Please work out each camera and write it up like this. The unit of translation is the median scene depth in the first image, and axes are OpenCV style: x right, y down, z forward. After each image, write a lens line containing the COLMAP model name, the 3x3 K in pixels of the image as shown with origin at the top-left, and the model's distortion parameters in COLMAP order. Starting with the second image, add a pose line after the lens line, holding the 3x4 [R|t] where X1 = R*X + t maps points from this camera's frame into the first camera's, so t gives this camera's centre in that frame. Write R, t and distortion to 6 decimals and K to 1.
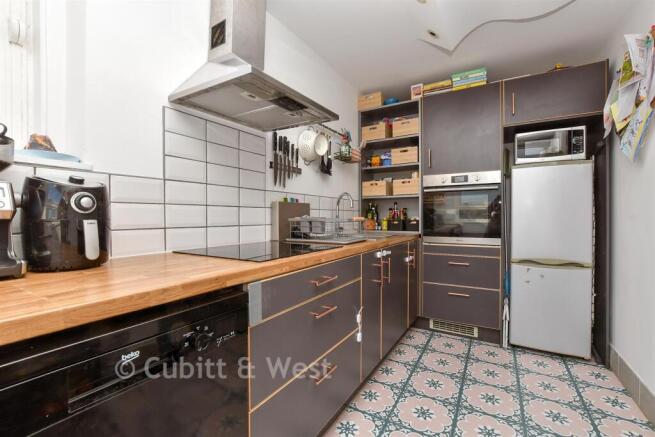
lens RADIAL K [[290.6, 0, 325.4], [0, 290.6, 218.9], [0, 0, 1]] dist [-0.023692, 0.003808]
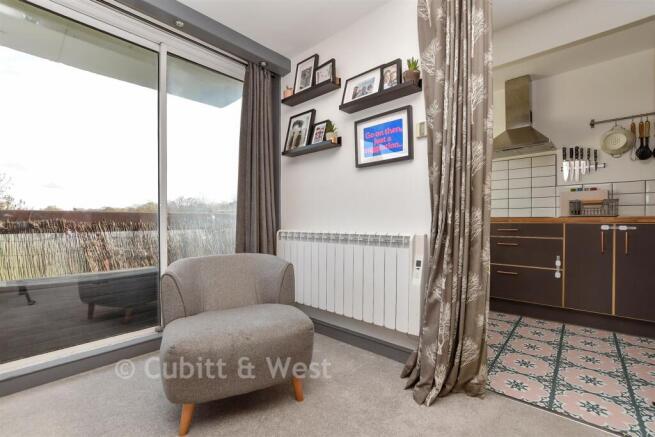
lens RADIAL K [[290.6, 0, 329.1], [0, 290.6, 220.8], [0, 0, 1]] dist [-0.023692, 0.003808]
pose [[-0.204495, 0.009596, -0.978821, 1.250392], [-0.004228, 0.999934, 0.010687, 0.065164], [0.978859, 0.006324, -0.204441, 0.060687]]
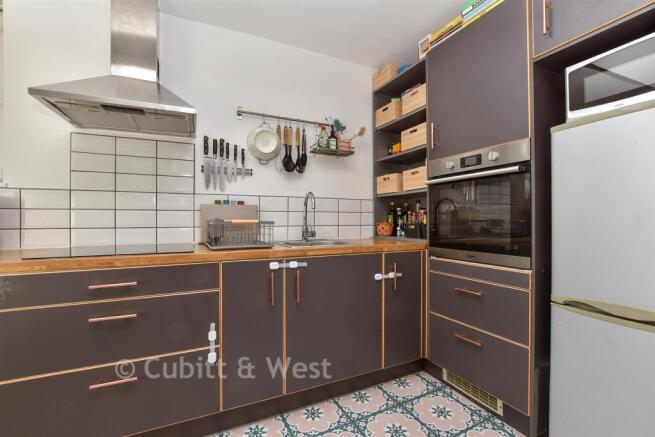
lens RADIAL K [[290.6, 0, 329.2], [0, 290.6, 219.1], [0, 0, 1]] dist [-0.023692, 0.003808]
pose [[0.839562, -0.002194, -0.543259, 0.579396], [-0.003158, 0.999955, -0.008920, -0.000860], [0.543254, 0.009205, 0.839518, 0.301531]]
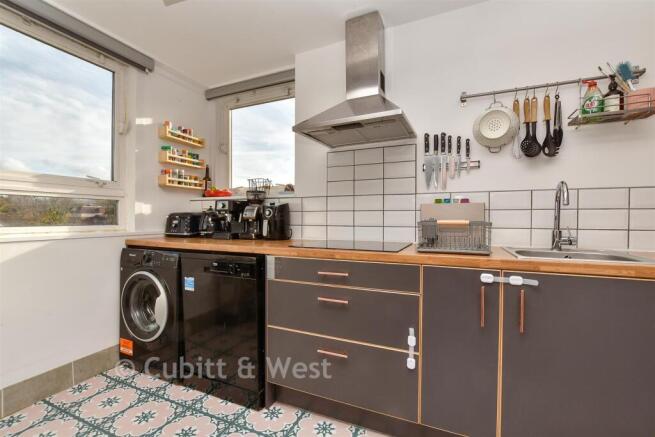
lens RADIAL K [[290.6, 0, 326.8], [0, 290.6, 220.3], [0, 0, 1]] dist [-0.023692, 0.003808]
pose [[0.120176, 0.005425, -0.992738, 0.598833], [-0.011954, 0.999920, 0.004017, -0.003612], [0.992681, 0.011385, 0.120232, 0.428164]]
